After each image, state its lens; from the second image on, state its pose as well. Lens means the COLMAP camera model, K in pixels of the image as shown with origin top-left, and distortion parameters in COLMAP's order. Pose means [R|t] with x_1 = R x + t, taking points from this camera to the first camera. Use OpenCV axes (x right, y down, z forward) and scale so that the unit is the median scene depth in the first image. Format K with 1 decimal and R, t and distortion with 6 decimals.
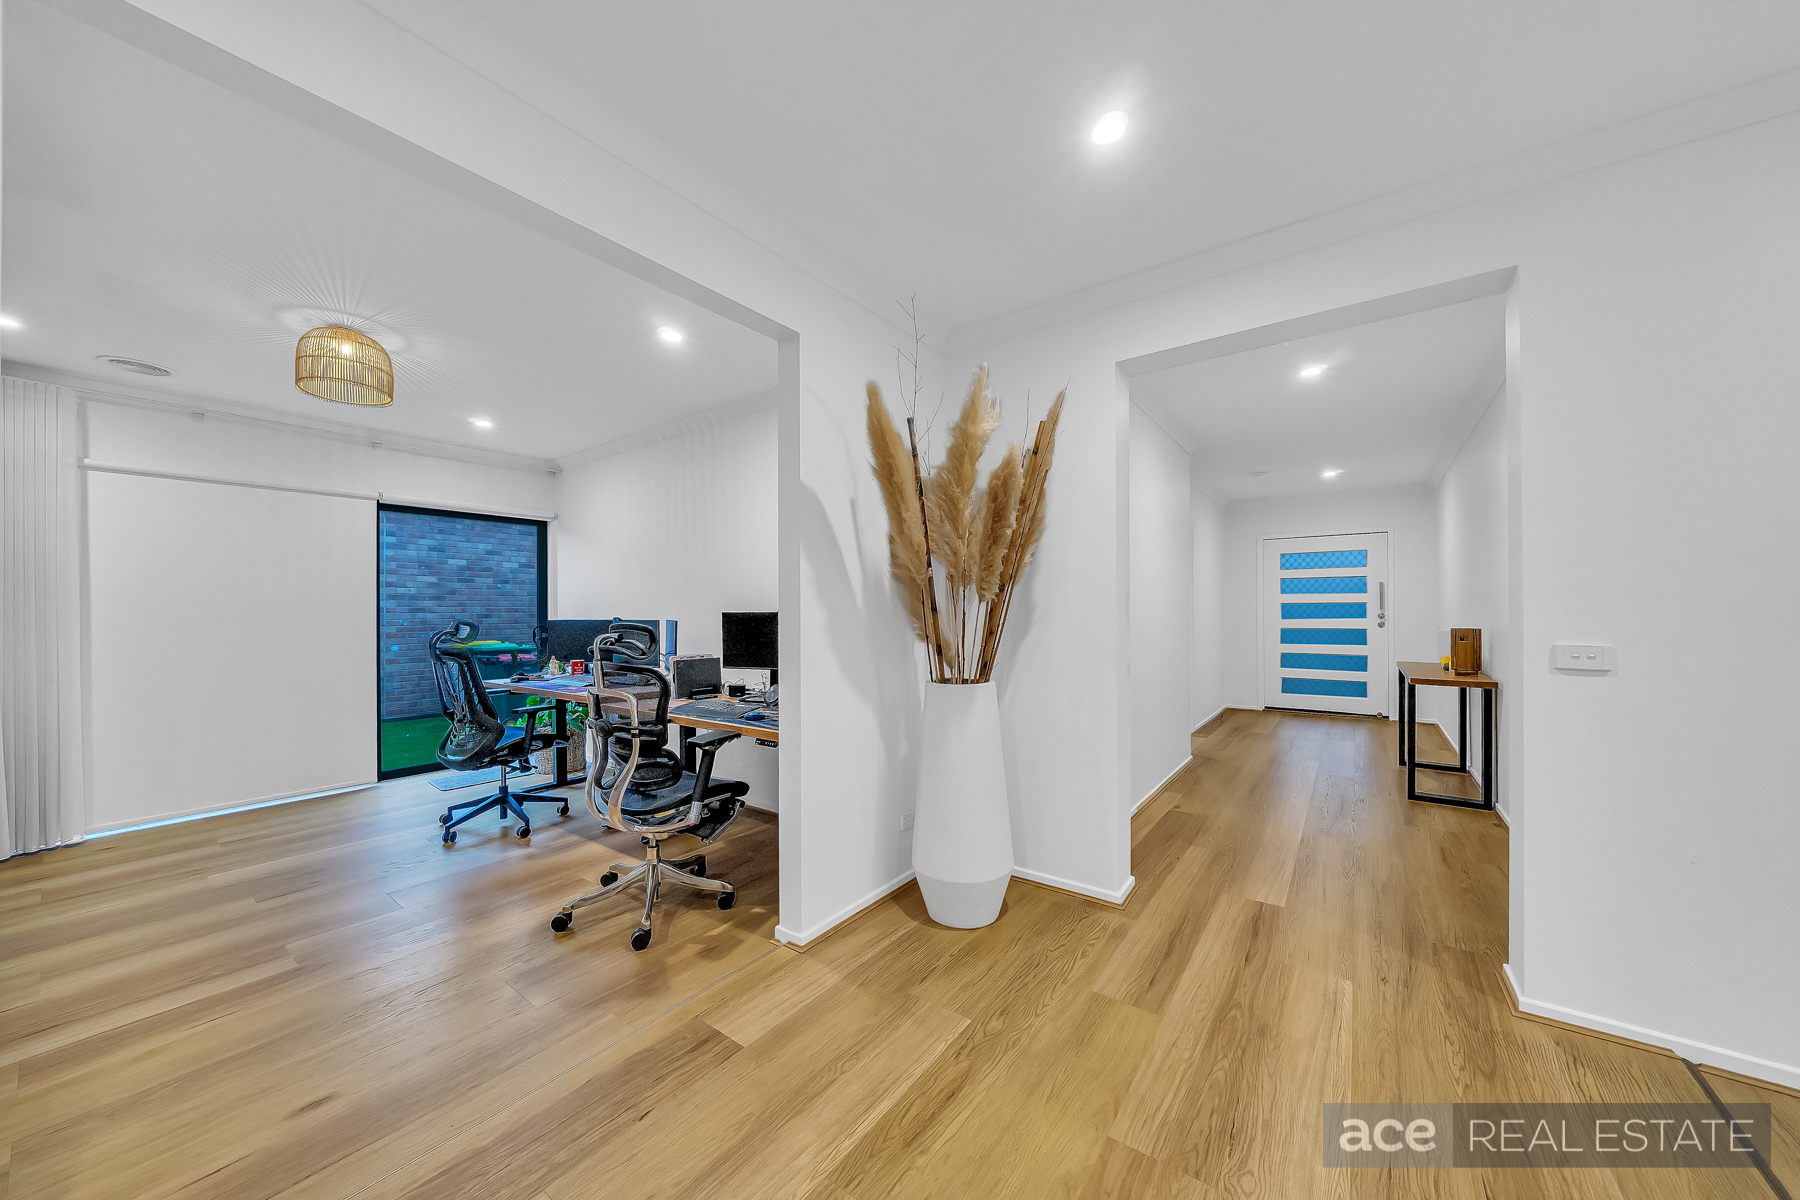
lens RADIAL K [[625.3, 0, 900.8], [0, 625.3, 616.1], [0, 0, 1]] dist [-0.001059, -0.002840]
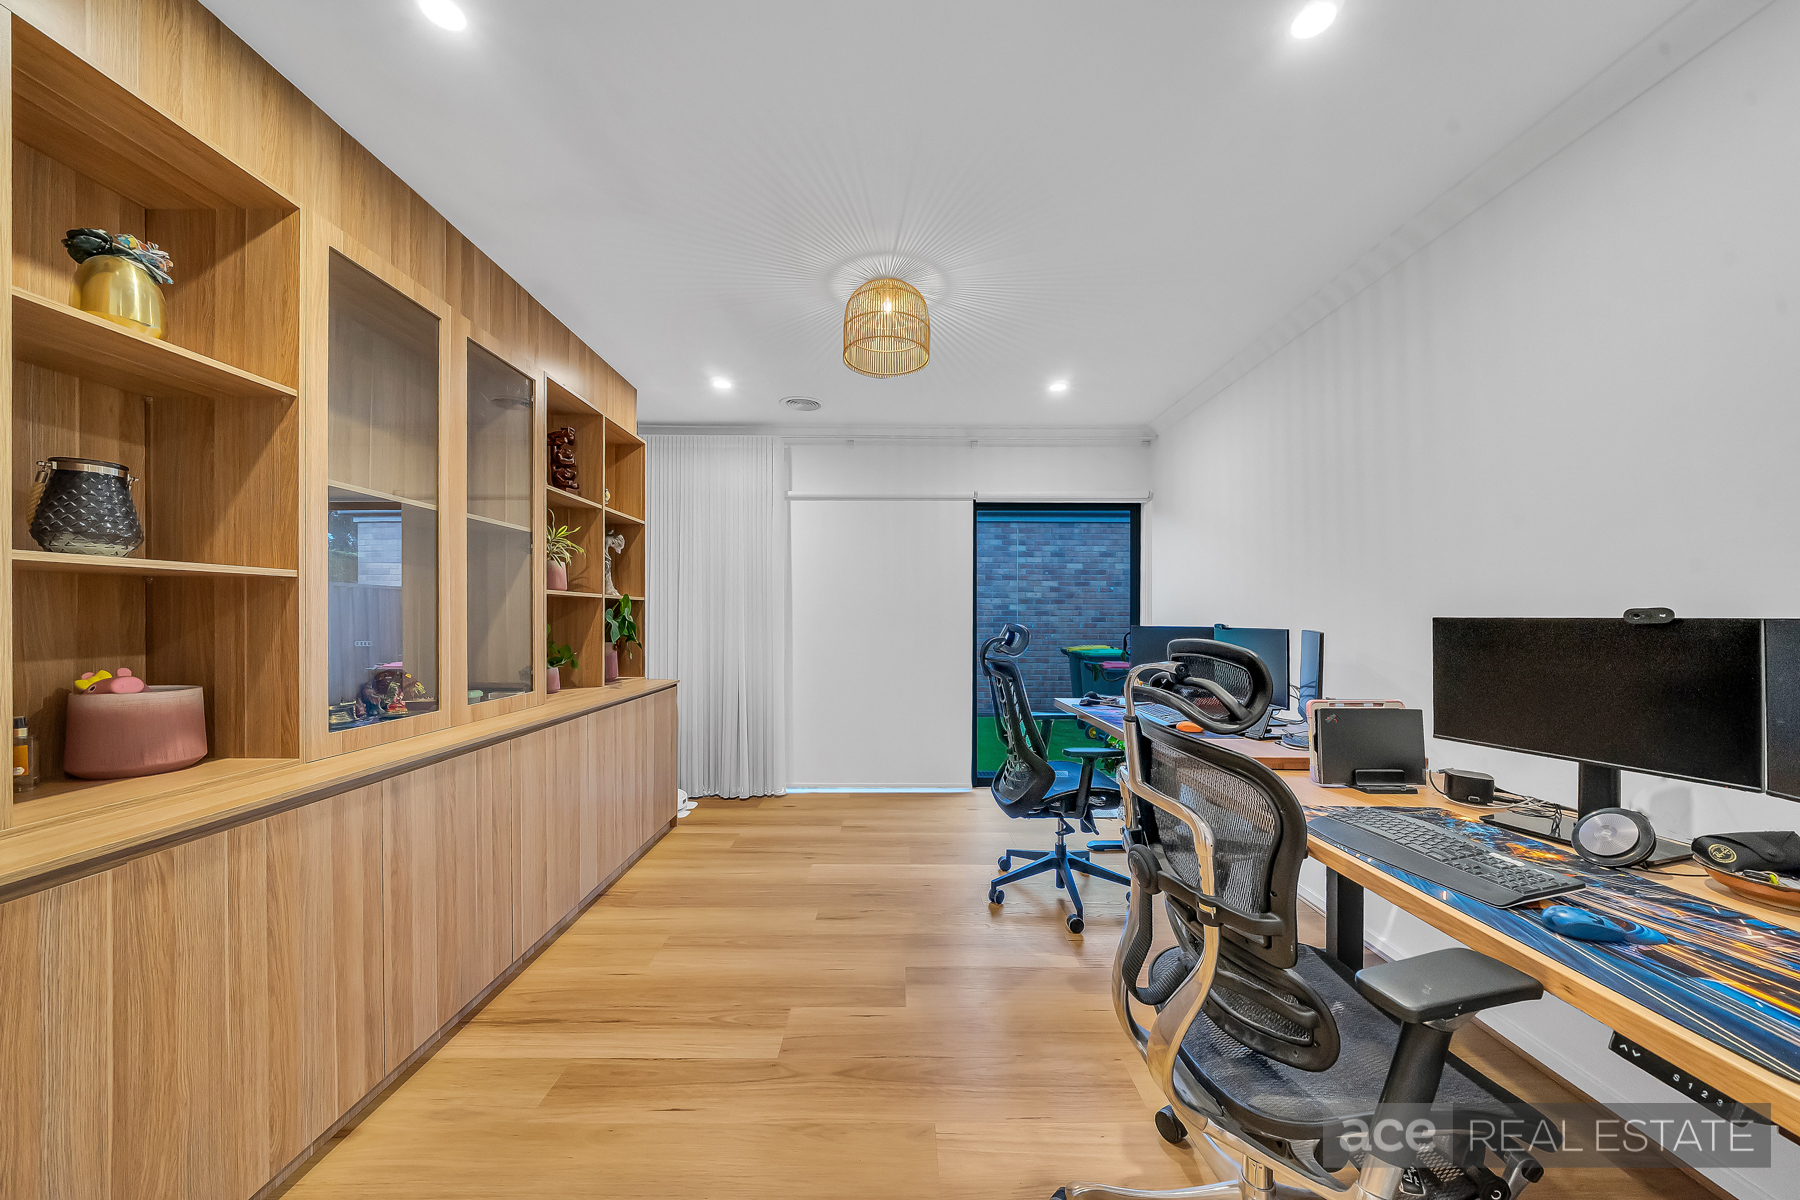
lens RADIAL K [[625.3, 0, 900.8], [0, 625.3, 616.1], [0, 0, 1]] dist [-0.001059, -0.002840]
pose [[0.594239, 0.006845, -0.804259, -0.144369], [-0.012856, 0.999917, -0.000989, -0.001987], [0.804186, 0.010927, 0.594278, 0.394126]]
